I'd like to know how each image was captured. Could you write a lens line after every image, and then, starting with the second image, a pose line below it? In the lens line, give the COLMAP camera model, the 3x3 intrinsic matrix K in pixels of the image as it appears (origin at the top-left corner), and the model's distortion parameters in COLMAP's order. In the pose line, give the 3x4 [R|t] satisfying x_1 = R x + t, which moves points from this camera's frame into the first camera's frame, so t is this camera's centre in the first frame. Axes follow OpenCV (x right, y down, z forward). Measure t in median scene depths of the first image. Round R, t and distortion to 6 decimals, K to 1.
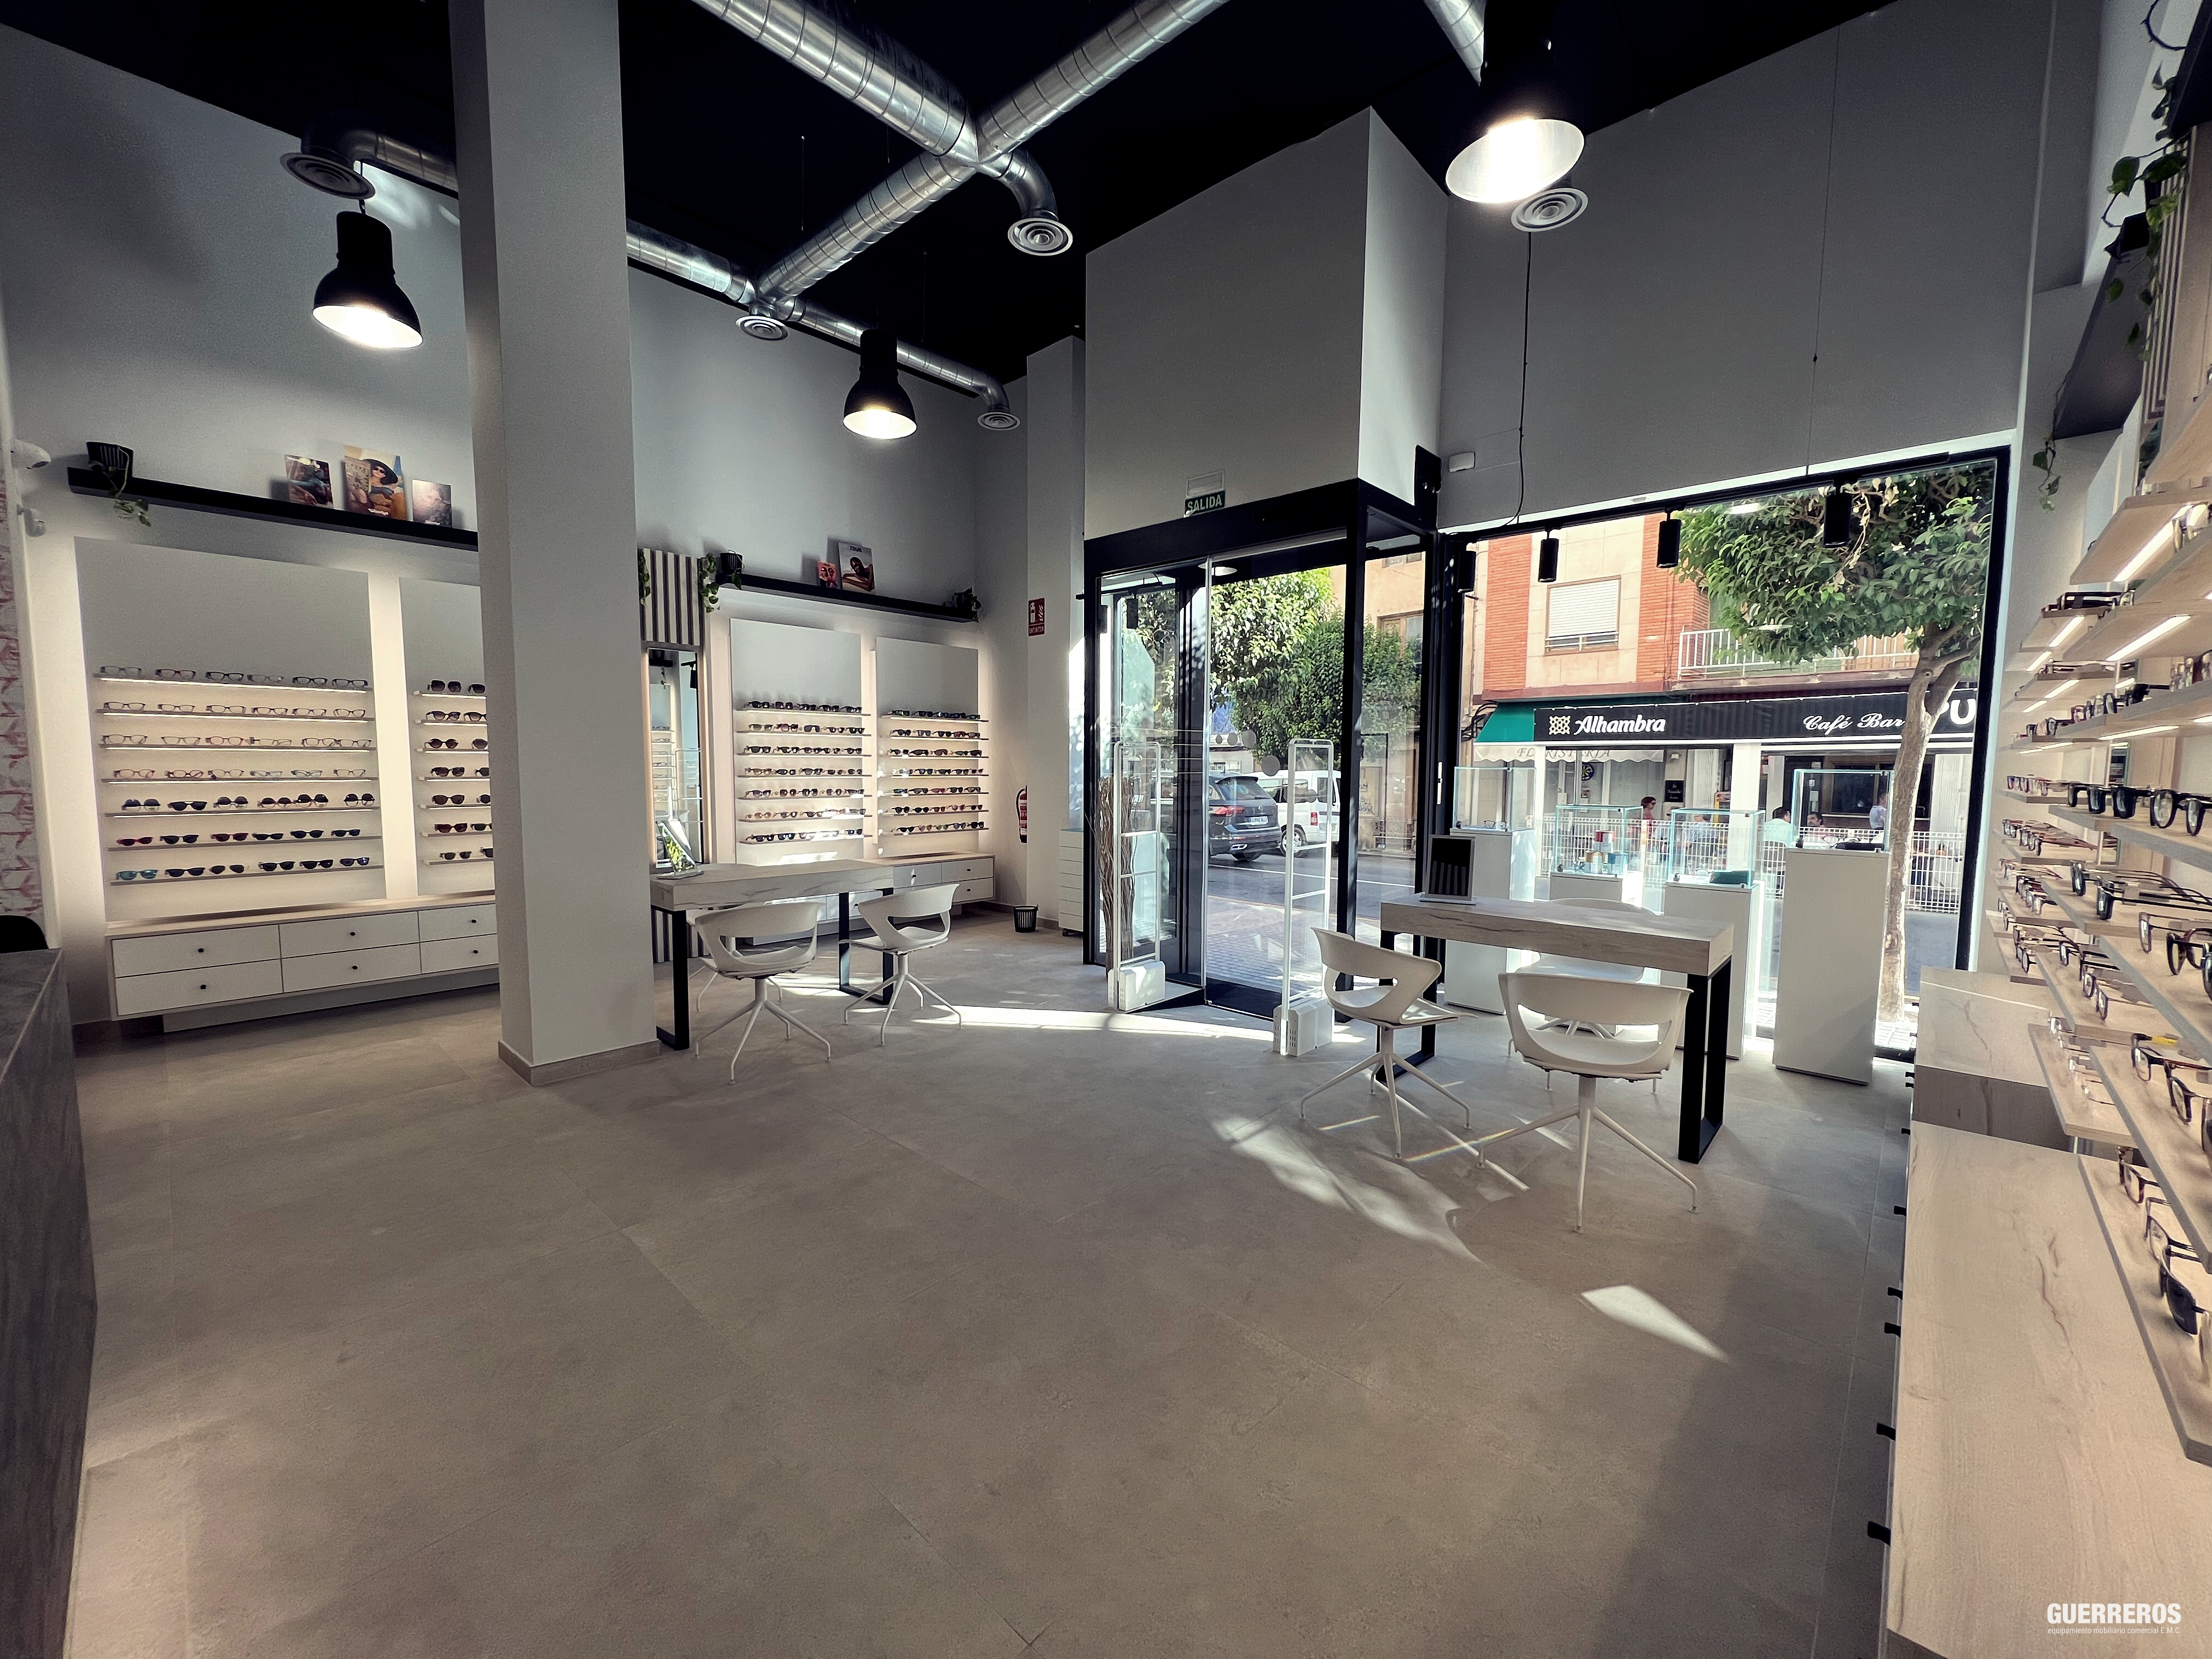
lens RADIAL K [[878.5, 0, 1106.0], [0, 878.5, 829.5], [0, 0, 1]] dist [-0.001252, -0.000335]
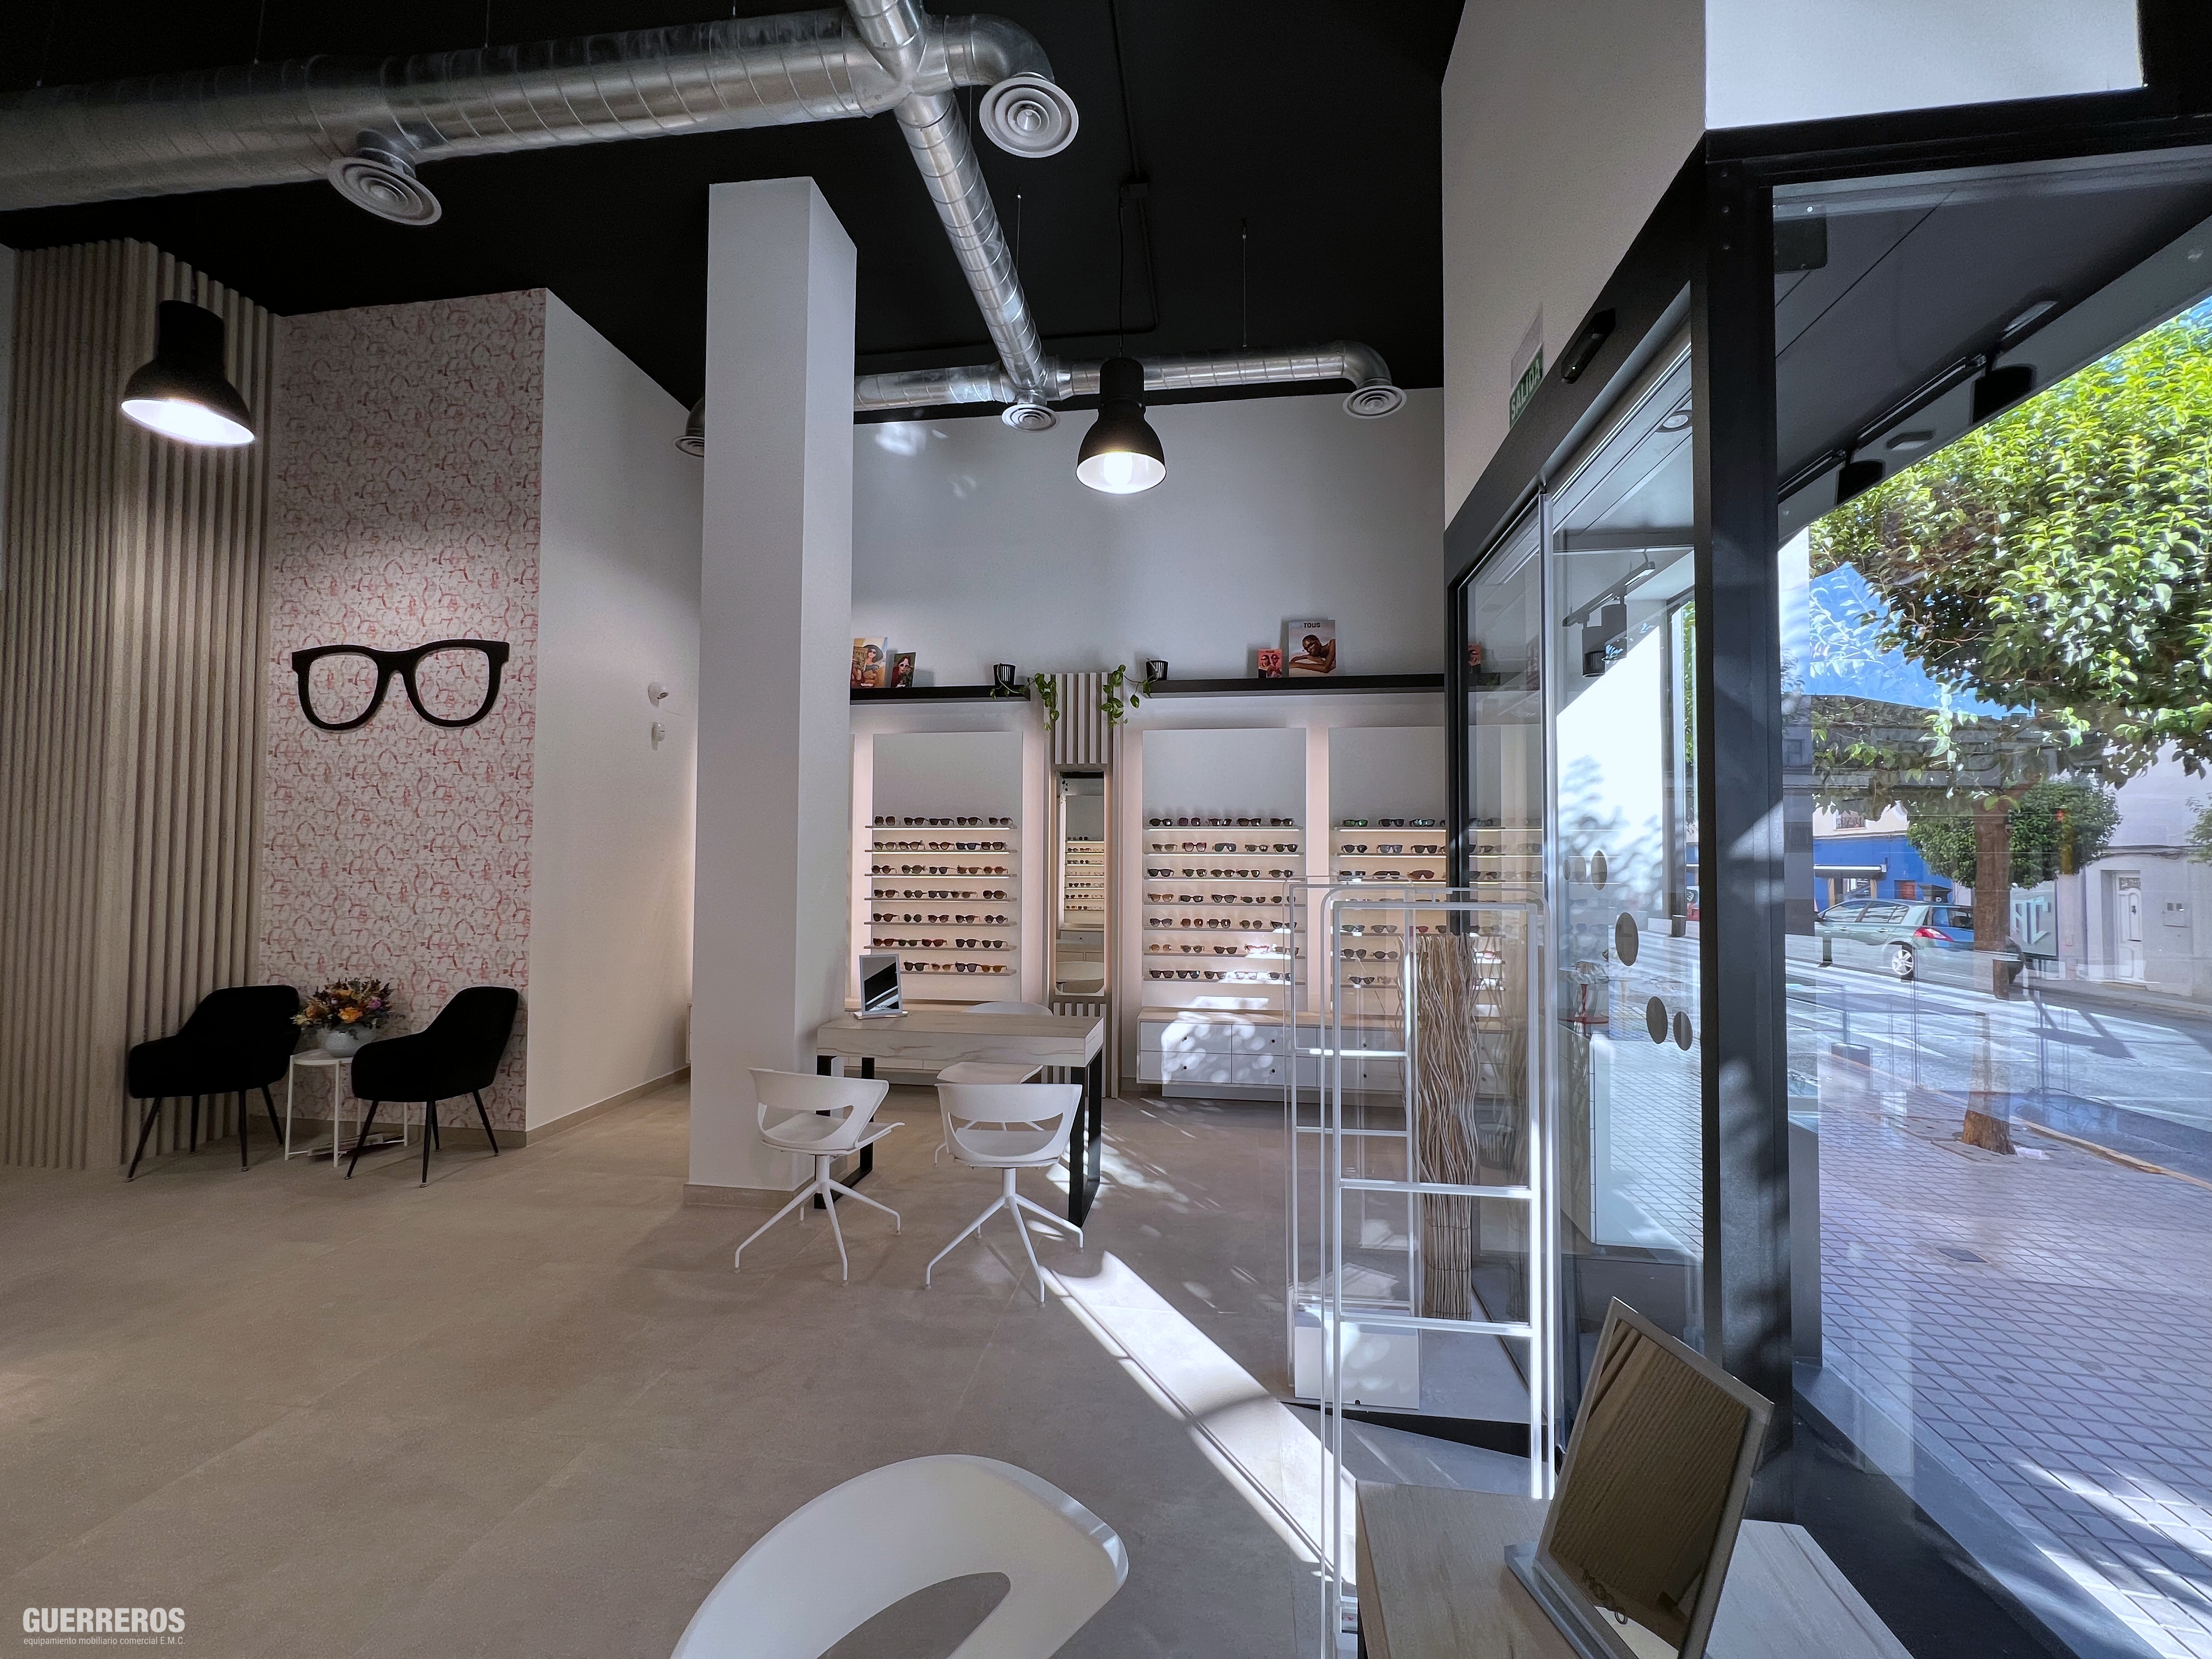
lens RADIAL K [[878.5, 0, 1106.0], [0, 878.5, 829.5], [0, 0, 1]] dist [-0.001252, -0.000335]
pose [[0.574146, -0.032950, -0.818090, 0.286077], [-0.067031, 0.993944, -0.087076, -0.051852], [0.816004, 0.104832, 0.568460, 0.436160]]
